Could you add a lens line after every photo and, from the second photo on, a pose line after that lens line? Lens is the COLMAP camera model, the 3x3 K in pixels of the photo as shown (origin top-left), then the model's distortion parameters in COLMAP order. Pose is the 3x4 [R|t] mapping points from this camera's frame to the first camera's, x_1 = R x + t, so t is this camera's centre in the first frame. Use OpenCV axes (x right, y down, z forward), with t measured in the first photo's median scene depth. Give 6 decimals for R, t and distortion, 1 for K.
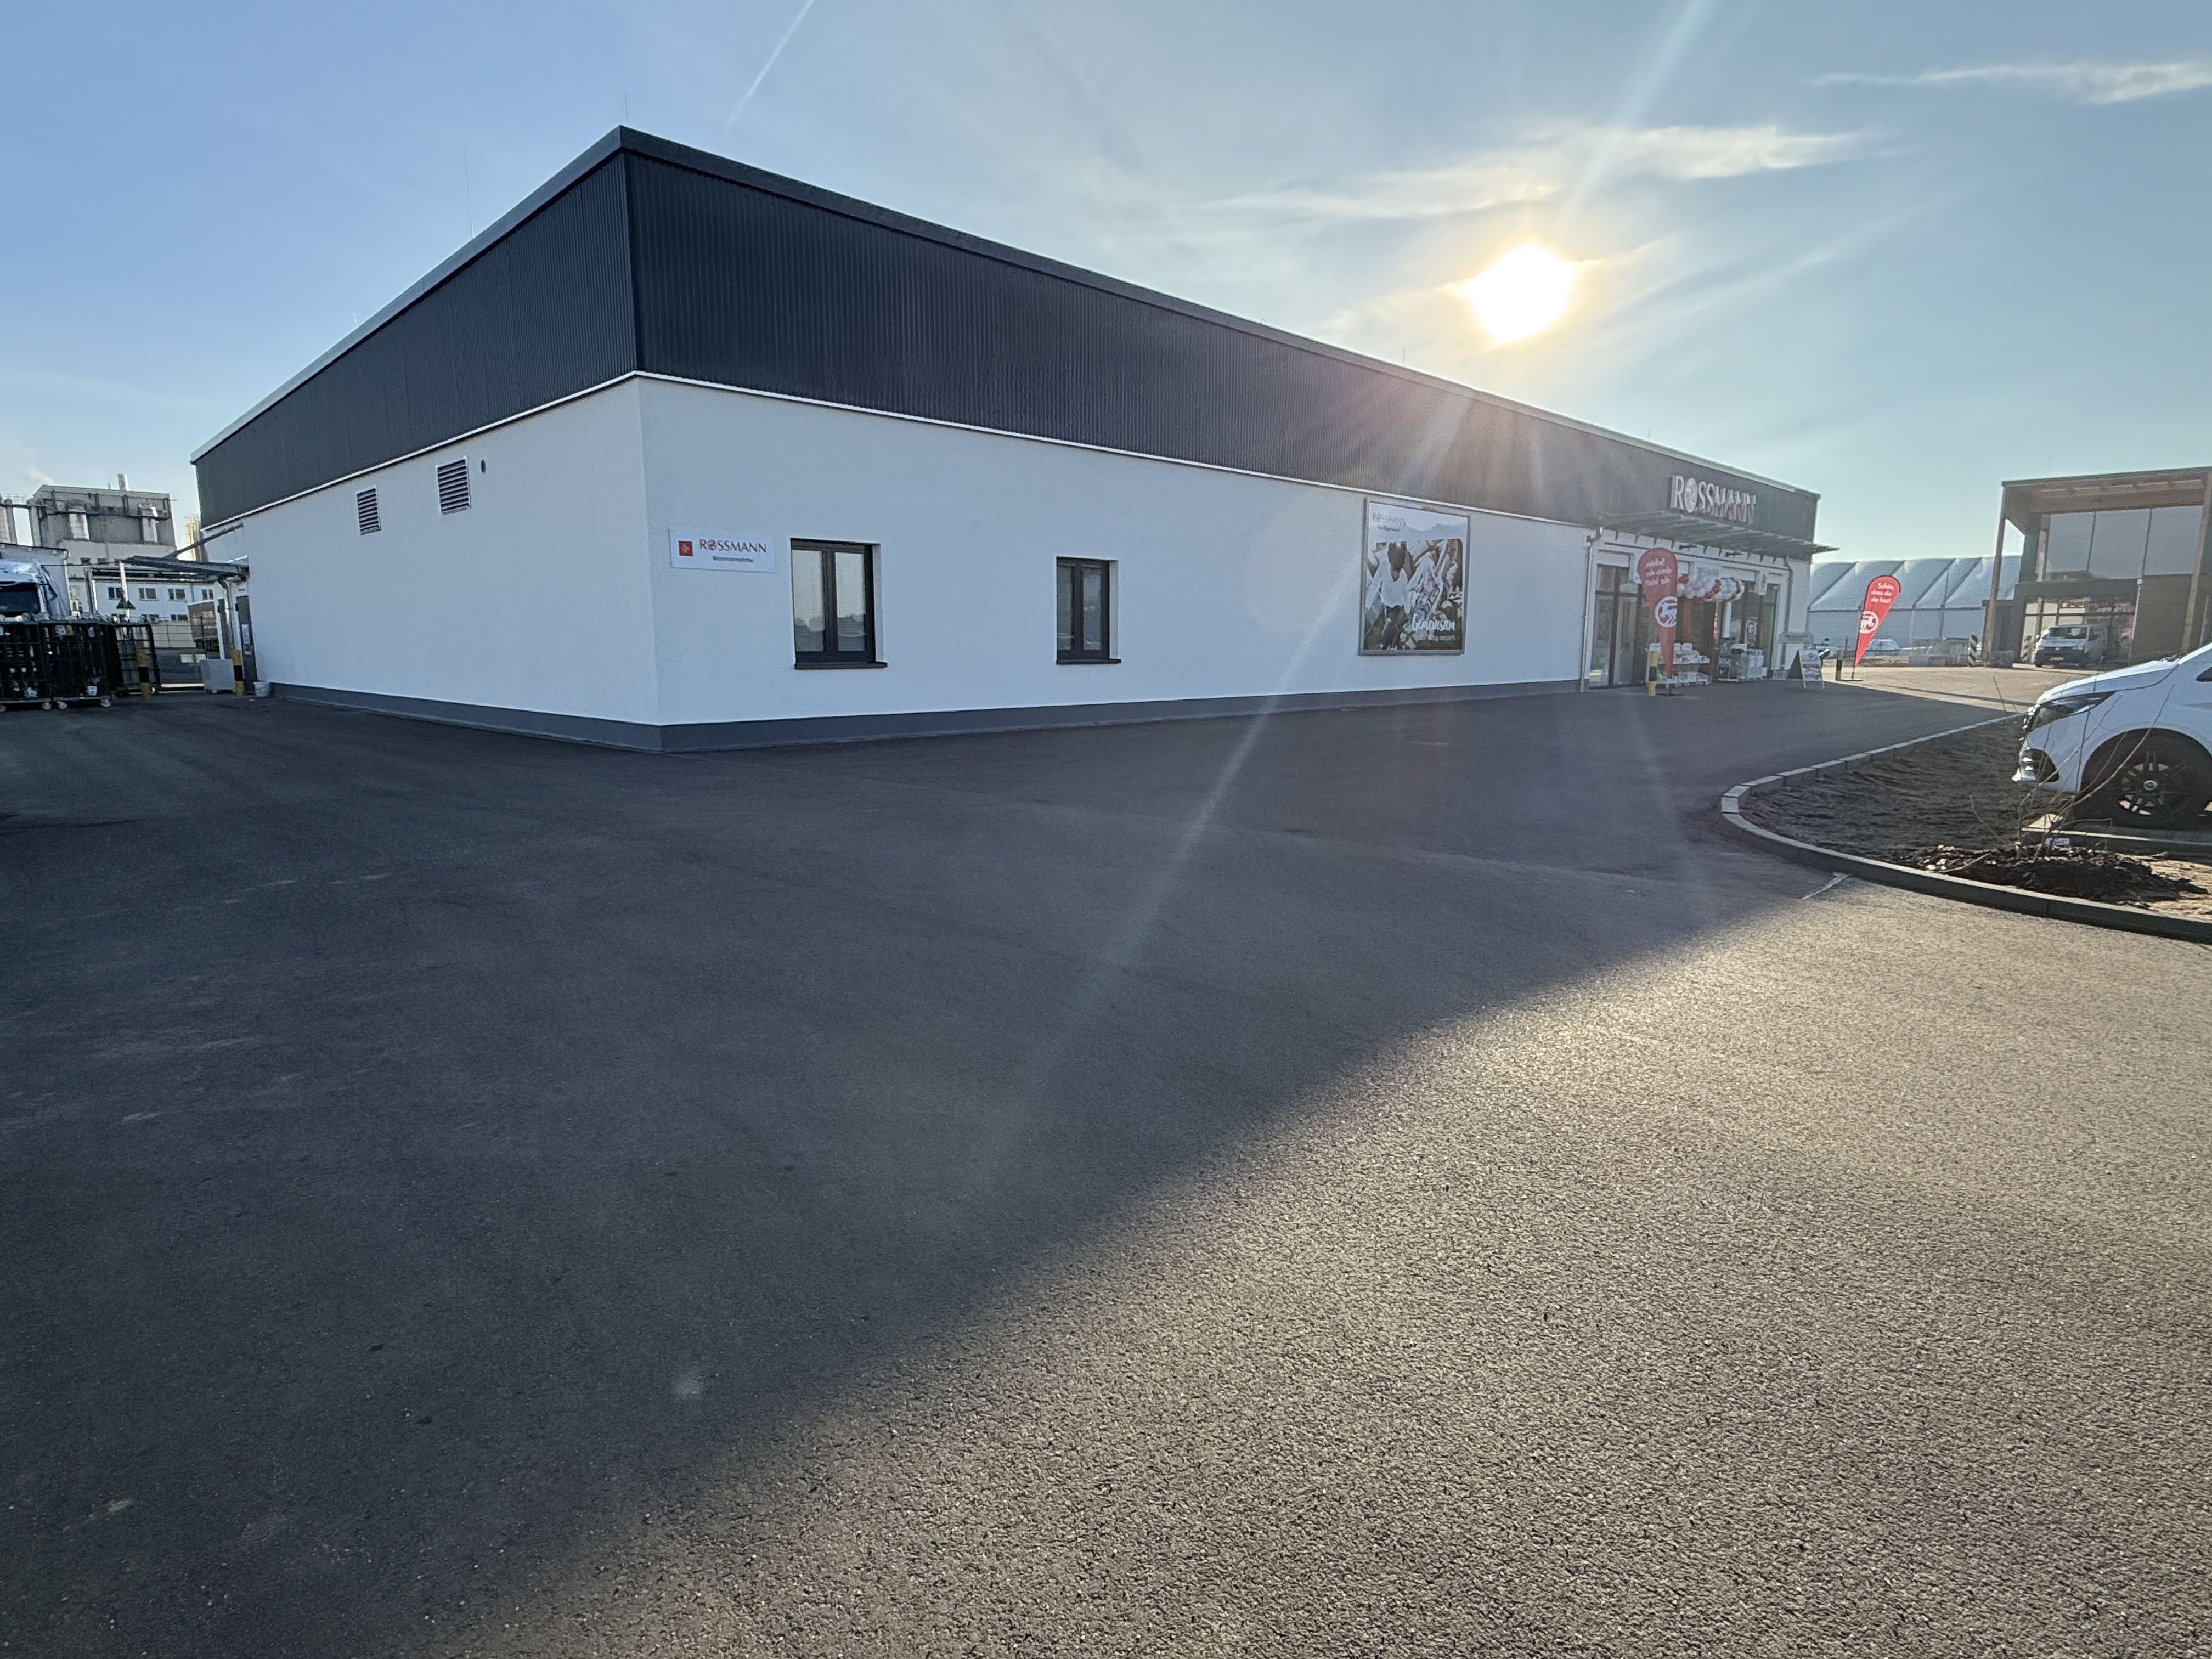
lens RADIAL K [[1158.3, 0, 1103.8], [0, 1158.3, 823.3], [0, 0, 1]] dist [0.001821, 0.000668]
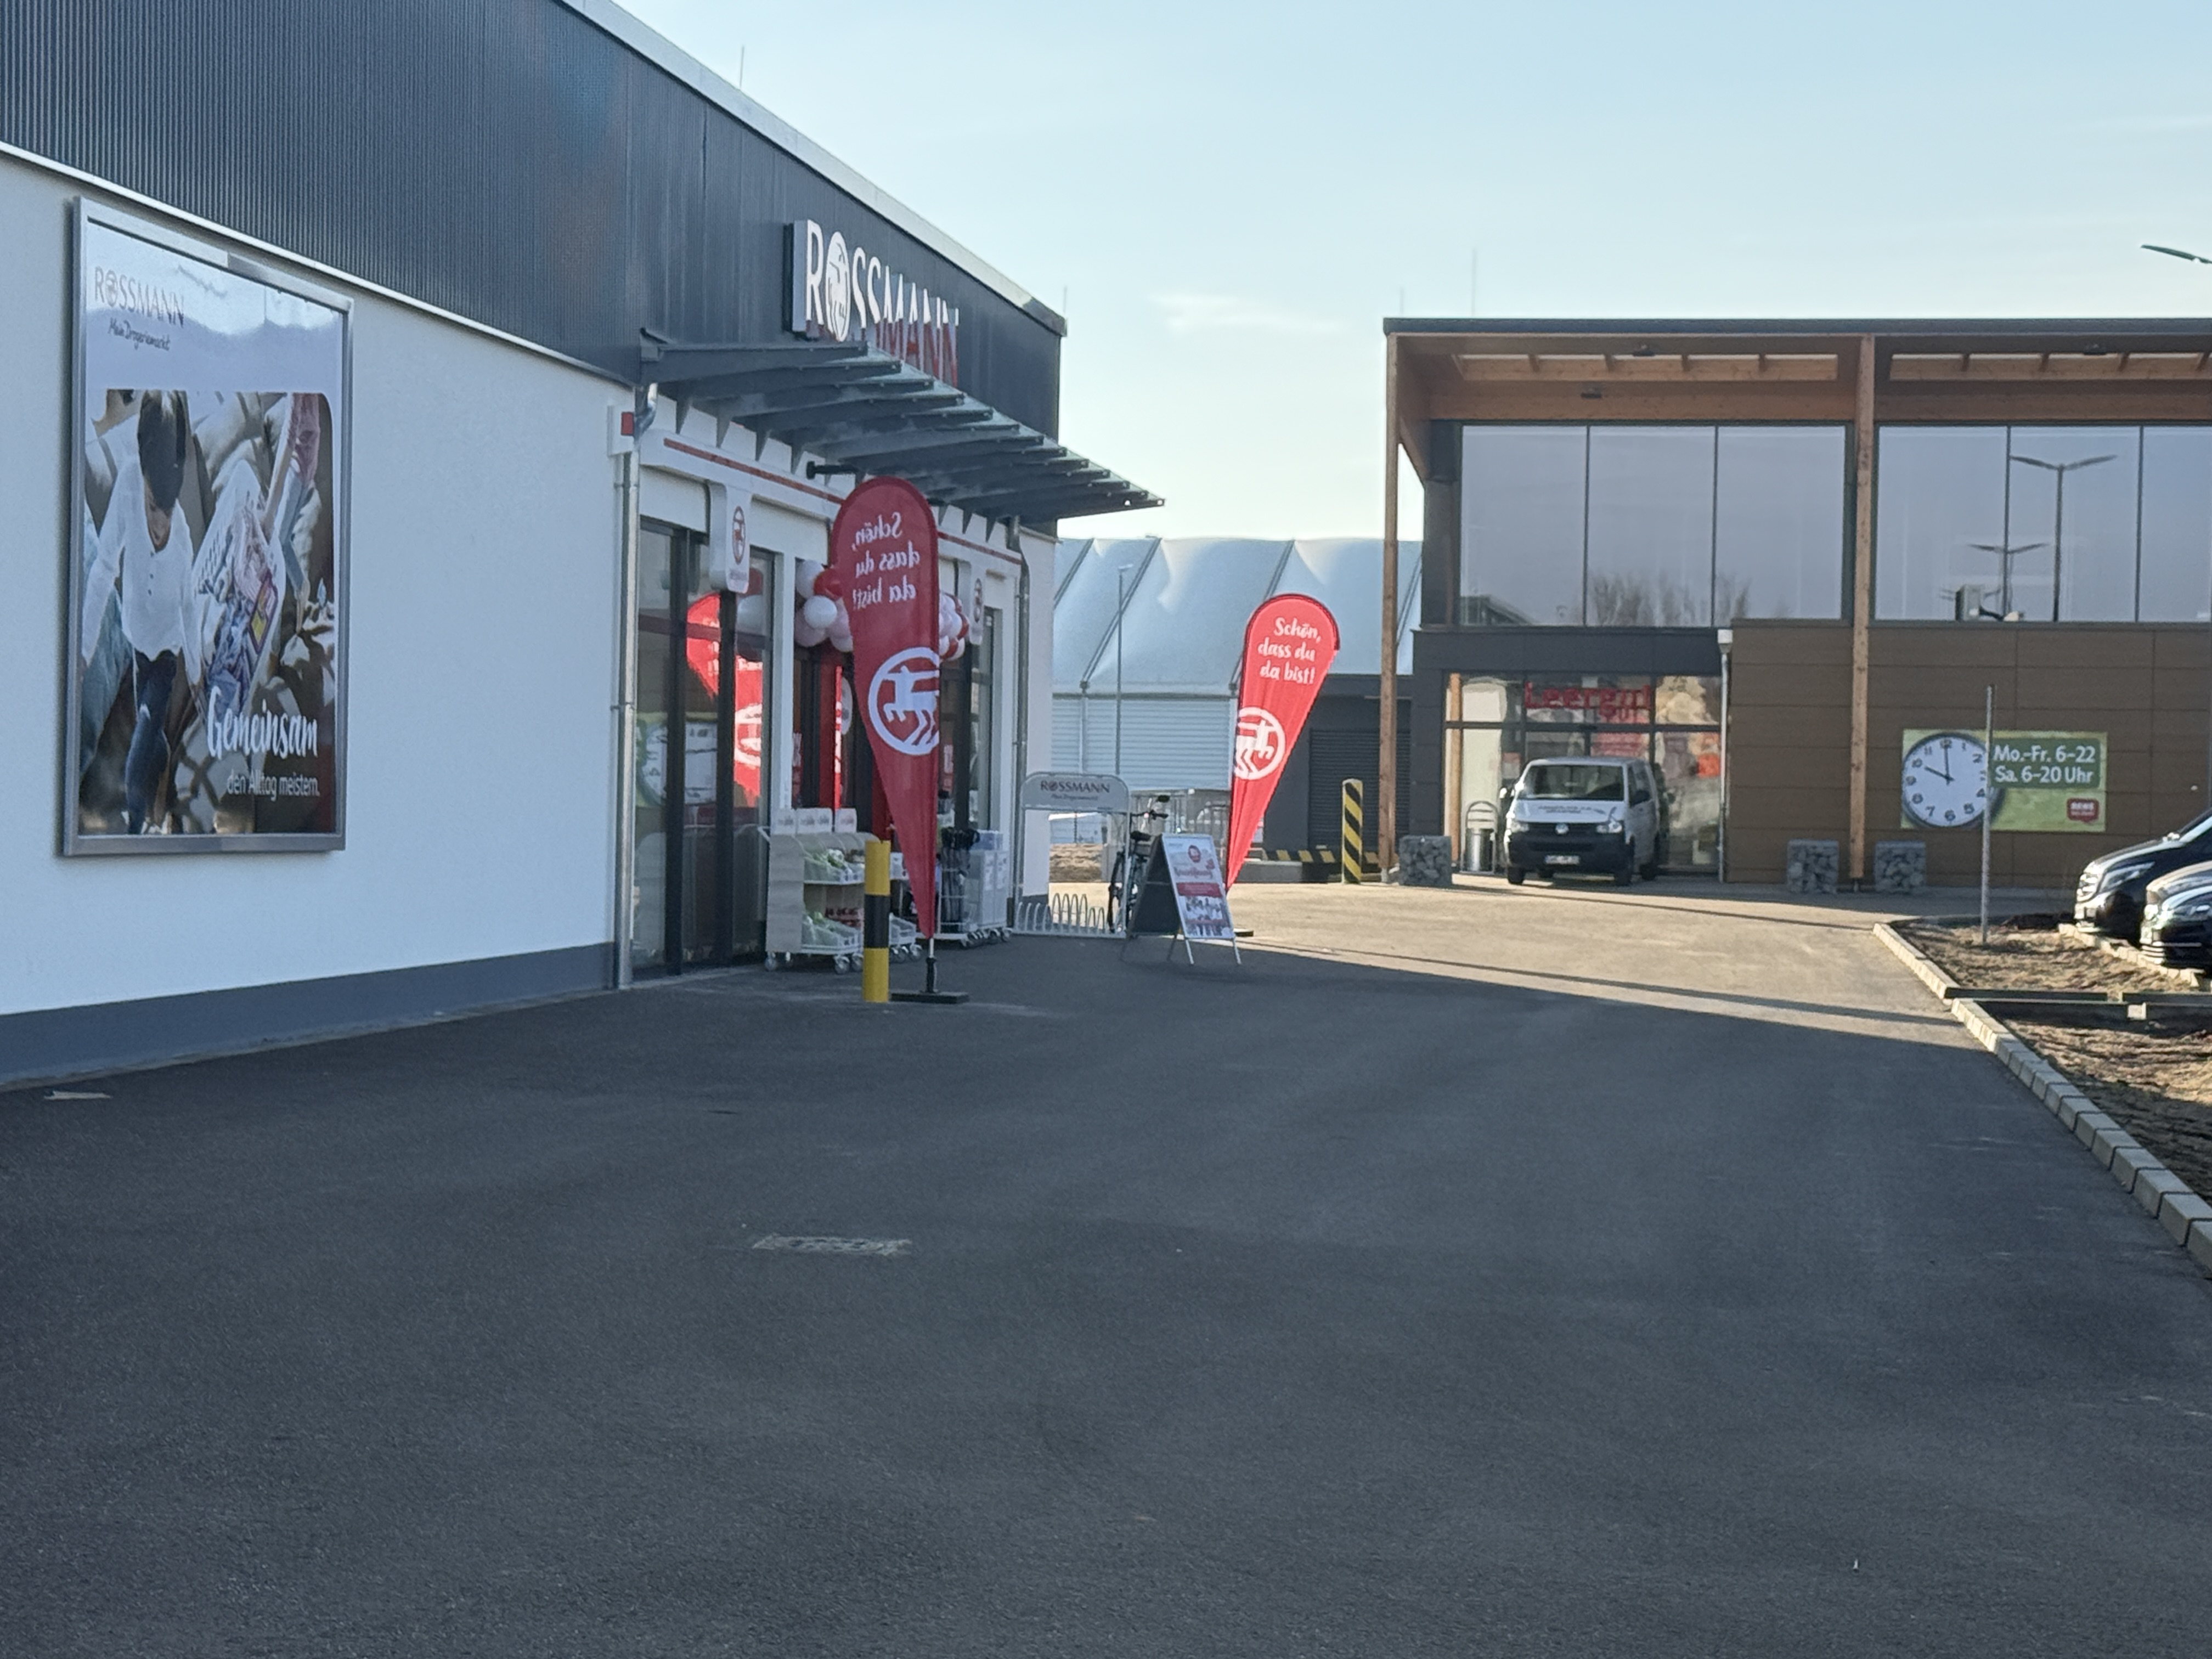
lens RADIAL K [[4562.4, 0, 1106.0], [0, 4562.4, 832.0], [0, 0, 1]] dist [0.256747, 0.000000]
pose [[0.801373, 0.008677, 0.598103, -0.150988], [0.075635, 0.990399, -0.115709, -0.023732], [-0.593364, 0.137964, 0.793022, 0.122555]]
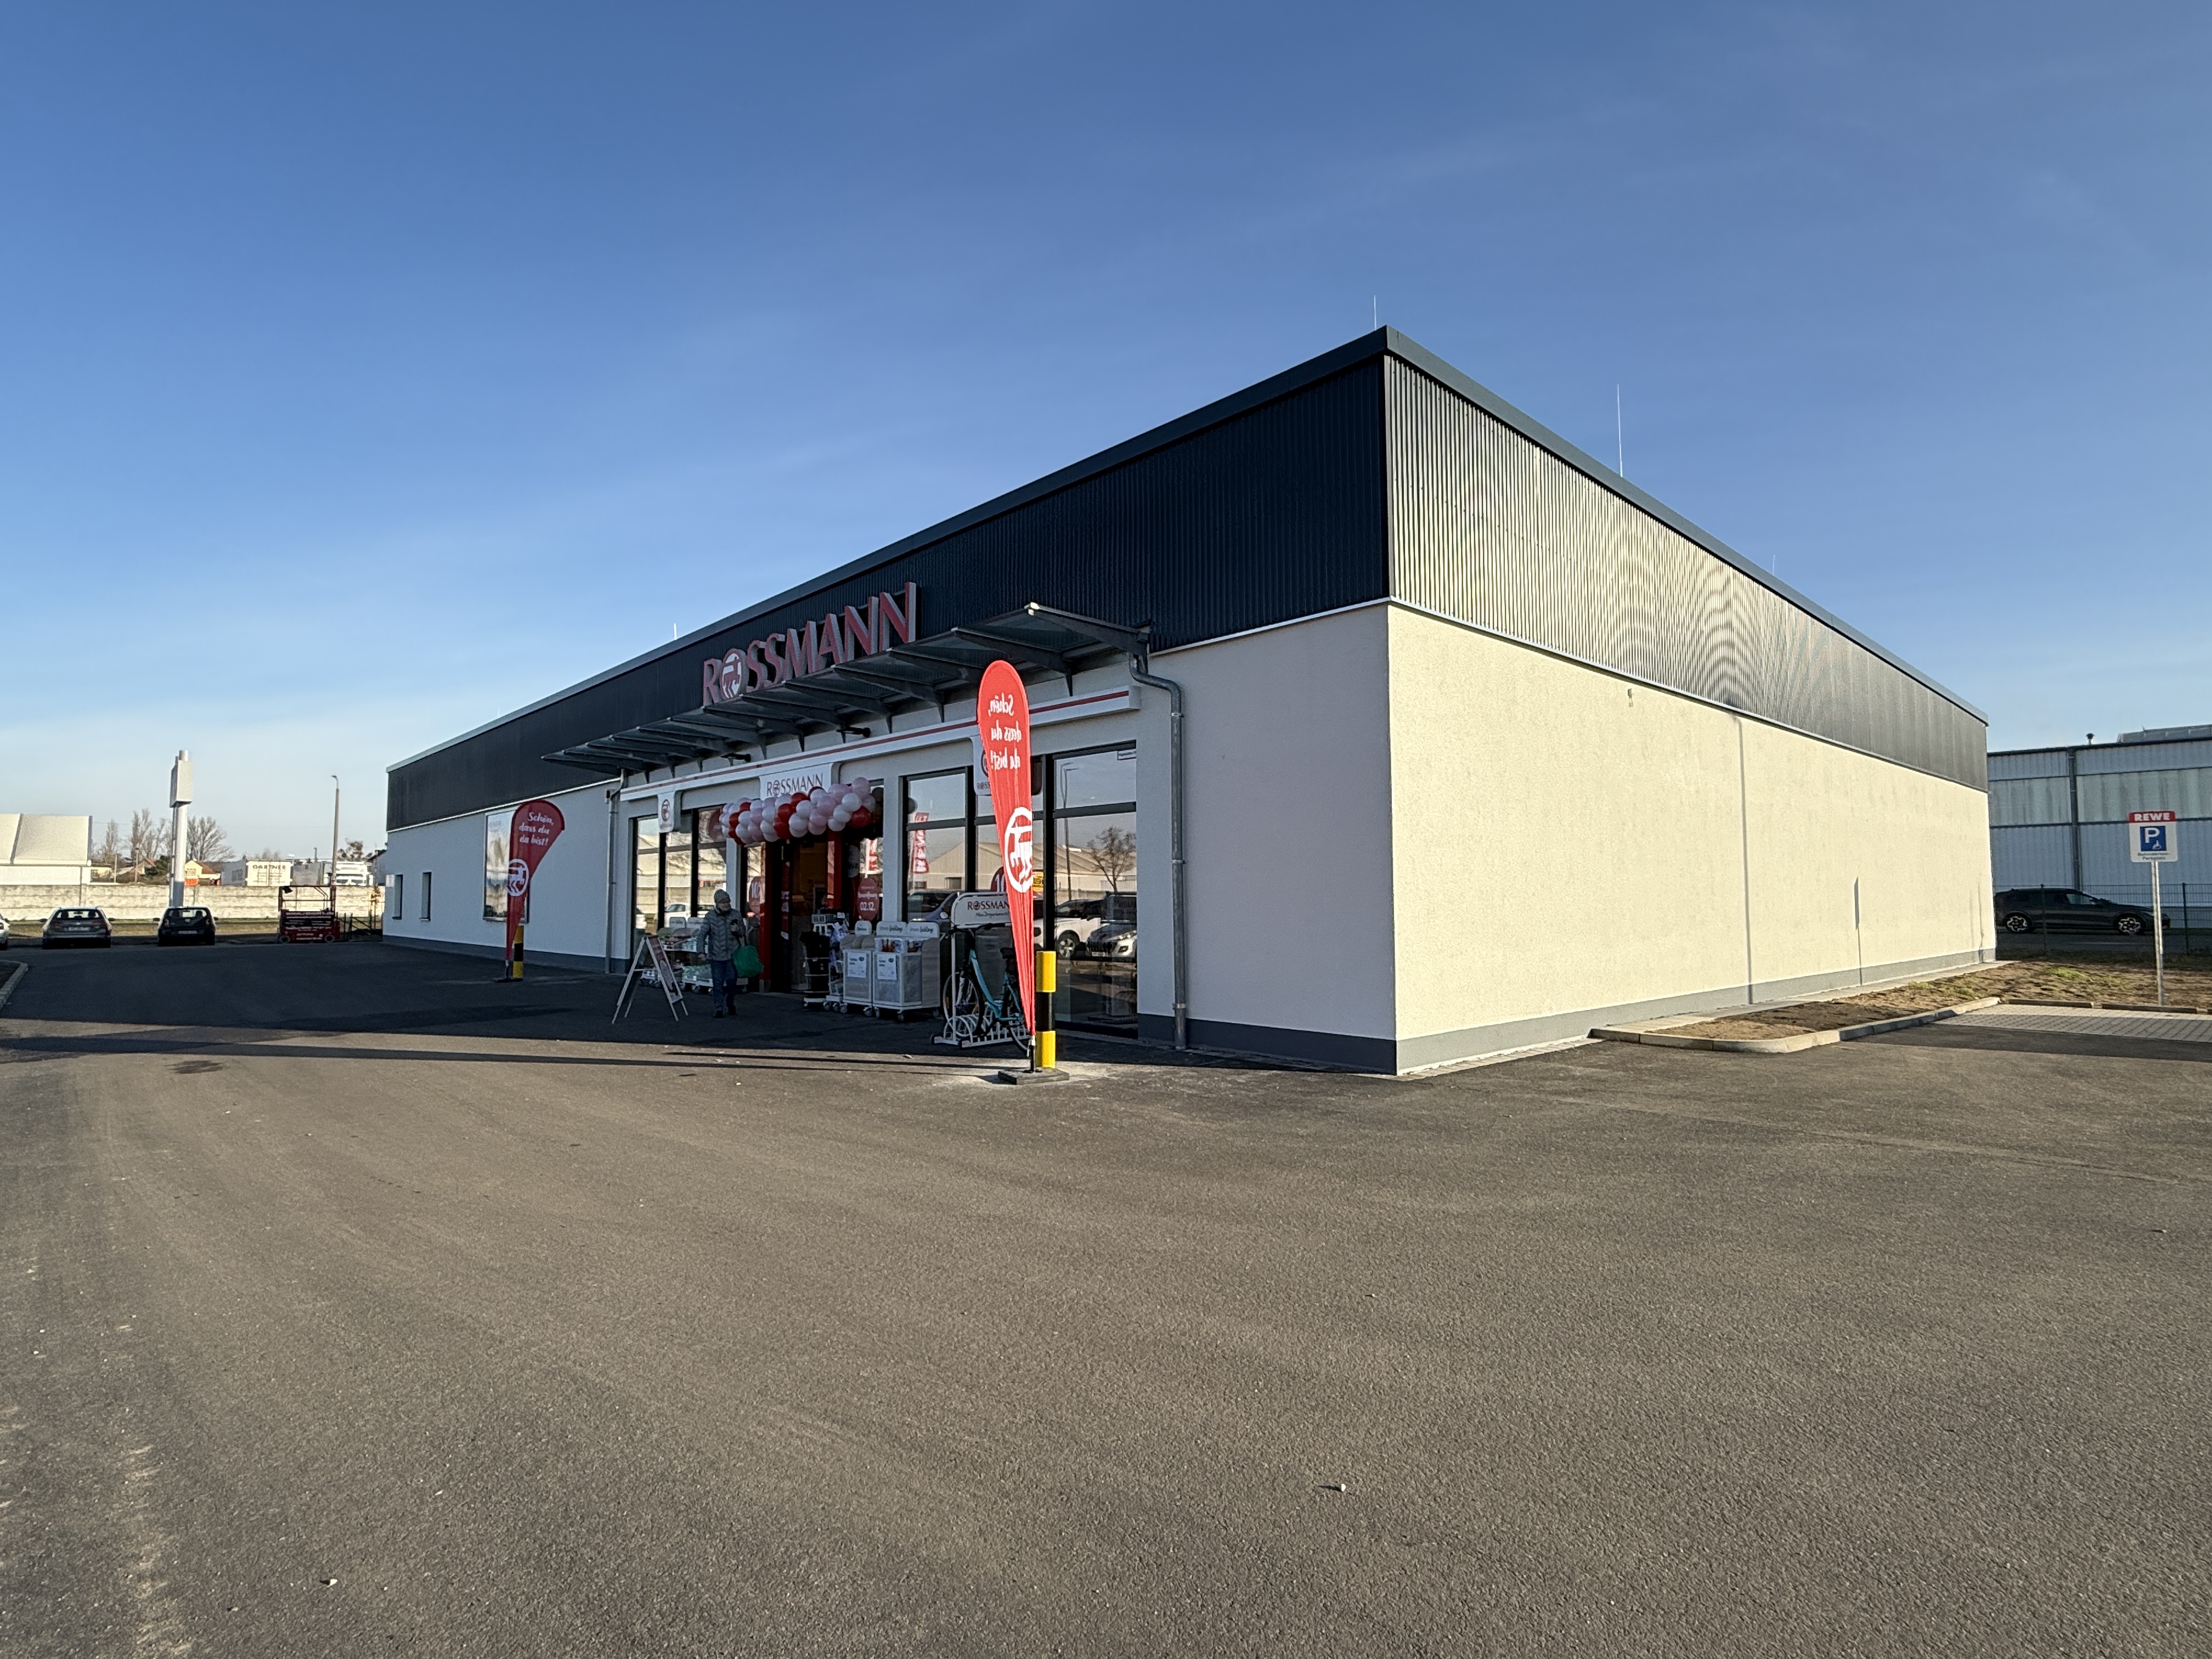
lens RADIAL K [[1088.8, 0, 1108.1], [0, 1088.8, 831.3], [0, 0, 1]] dist [-0.001349, -0.000044]
pose [[0.037598, 0.045334, 0.998264, 0.193181], [0.166219, 0.984770, -0.050982, -0.191664], [-0.985372, 0.167847, 0.029491, 1.106911]]
